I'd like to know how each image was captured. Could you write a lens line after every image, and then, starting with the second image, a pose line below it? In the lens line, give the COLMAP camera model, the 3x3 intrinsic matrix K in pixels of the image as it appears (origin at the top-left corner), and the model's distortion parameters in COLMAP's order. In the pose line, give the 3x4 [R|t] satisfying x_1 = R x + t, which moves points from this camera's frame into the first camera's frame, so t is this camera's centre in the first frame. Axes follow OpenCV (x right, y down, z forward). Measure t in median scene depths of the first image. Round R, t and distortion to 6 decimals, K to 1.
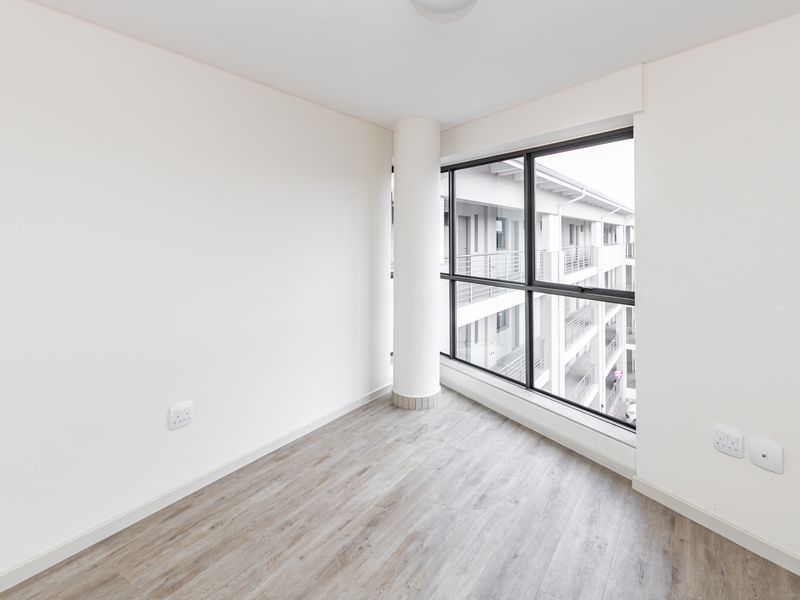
lens RADIAL K [[449.6, 0, 400.1], [0, 449.6, 299.7], [0, 0, 1]] dist [0.004201, 0.001631]
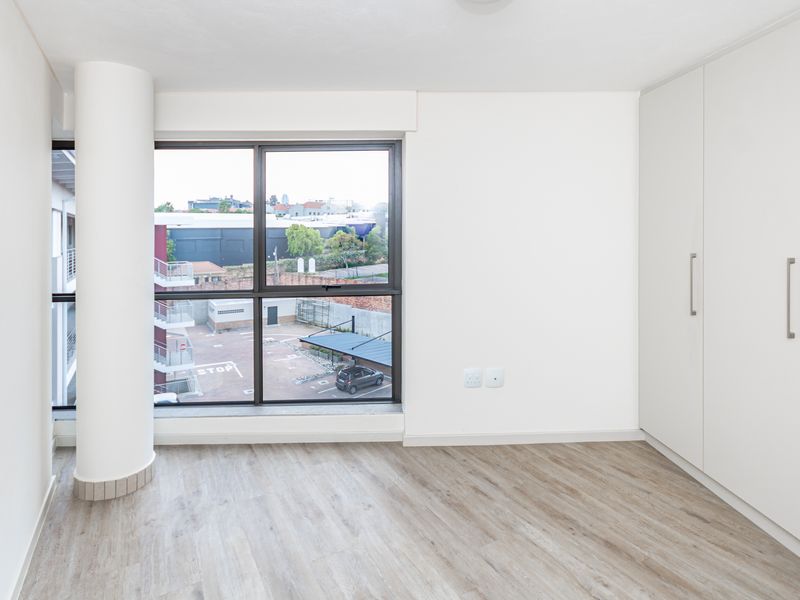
lens RADIAL K [[449.6, 0, 400.0], [0, 449.6, 300.3], [0, 0, 1]] dist [0.004201, 0.001631]
pose [[0.468784, -0.139745, 0.872188, -0.423525], [0.137811, 0.986886, 0.084052, -0.058353], [-0.872496, 0.080794, 0.481895, 0.357353]]
